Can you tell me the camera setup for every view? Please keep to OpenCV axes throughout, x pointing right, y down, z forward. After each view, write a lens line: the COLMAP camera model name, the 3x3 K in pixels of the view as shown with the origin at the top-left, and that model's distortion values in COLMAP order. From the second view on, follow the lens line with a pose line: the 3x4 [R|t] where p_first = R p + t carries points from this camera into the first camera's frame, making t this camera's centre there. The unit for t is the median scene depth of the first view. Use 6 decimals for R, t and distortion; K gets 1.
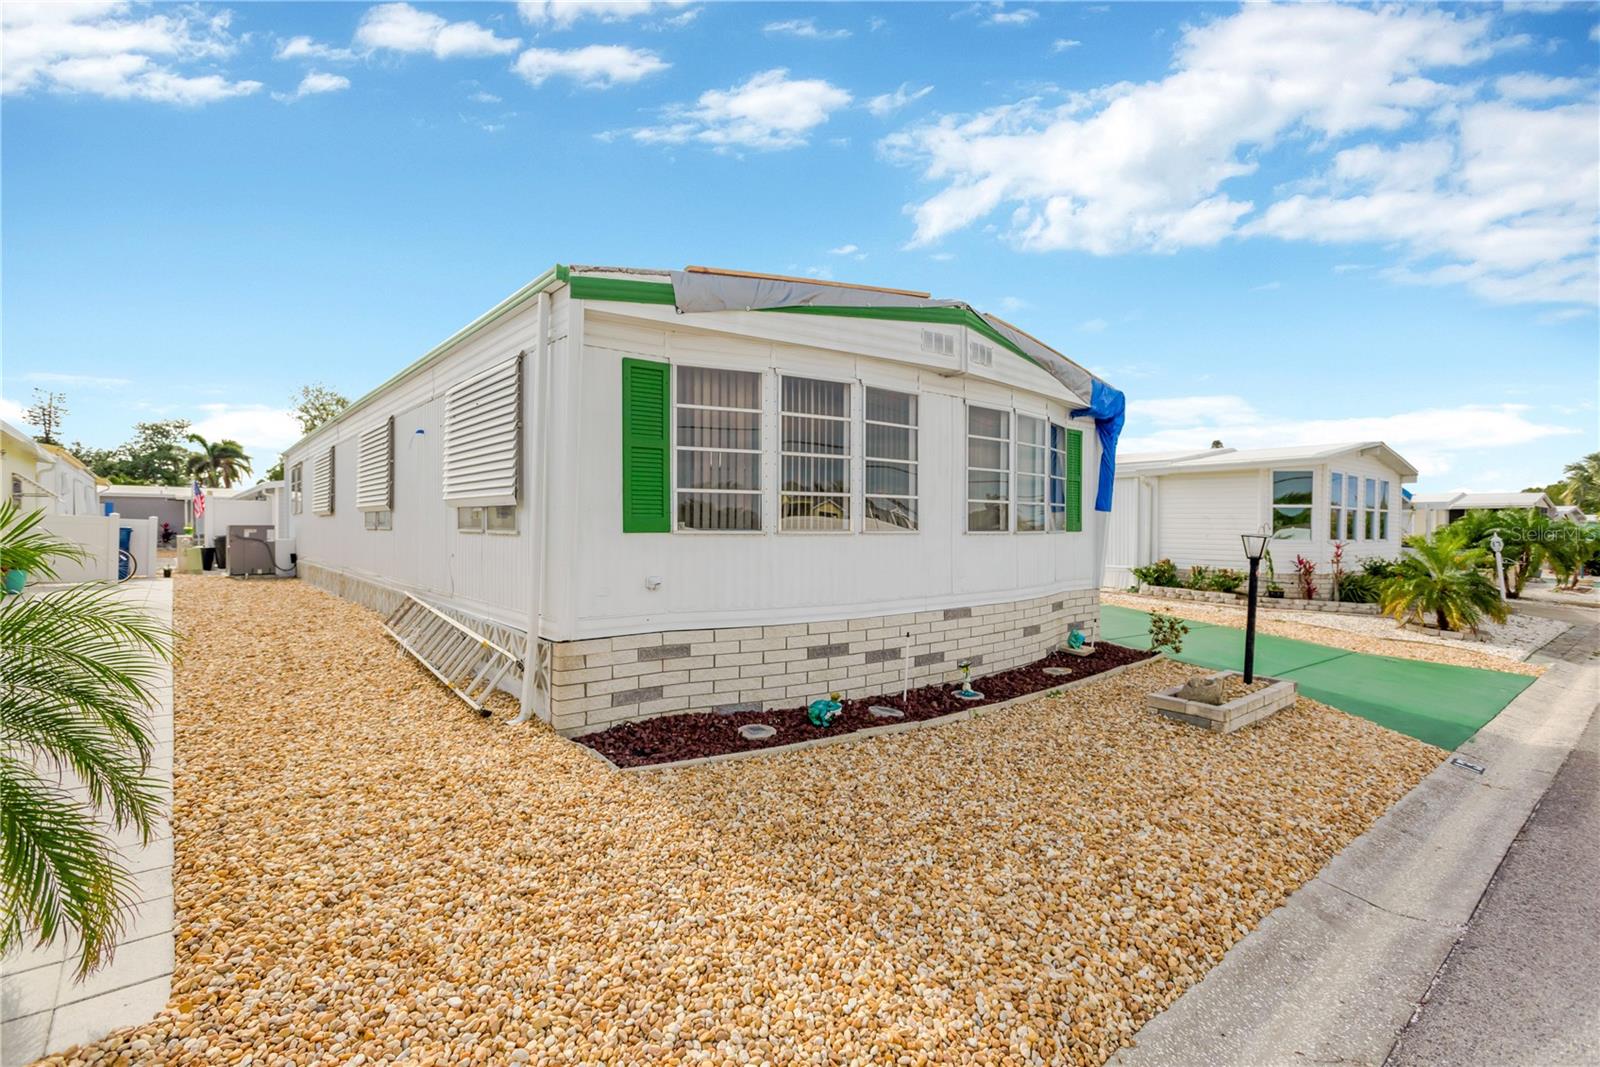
lens RADIAL K [[752.9, 0, 812.4], [0, 752.9, 532.8], [0, 0, 1]] dist [0.023805, 0.000109]
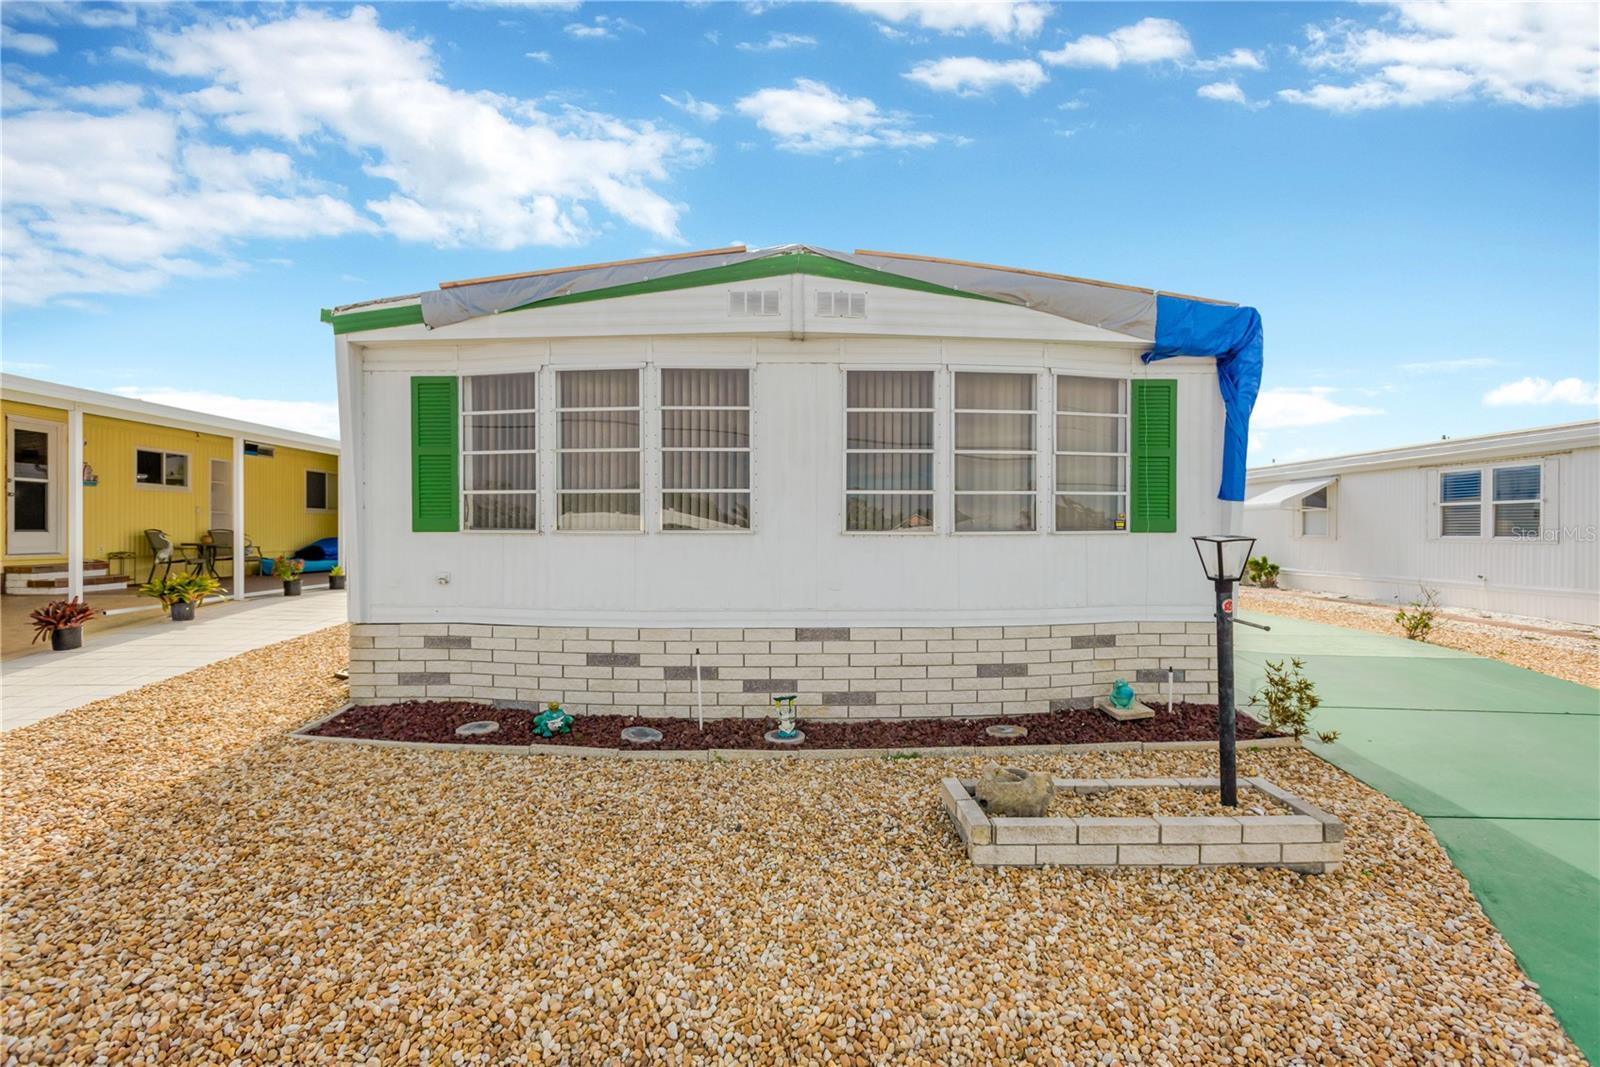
lens RADIAL K [[752.9, 0, 812.4], [0, 752.9, 532.8], [0, 0, 1]] dist [0.023805, 0.000109]
pose [[0.769516, -0.001327, -0.638626, 0.805377], [-0.003289, 0.999976, -0.006040, 0.005116], [0.638619, 0.006748, 0.769494, 0.439997]]
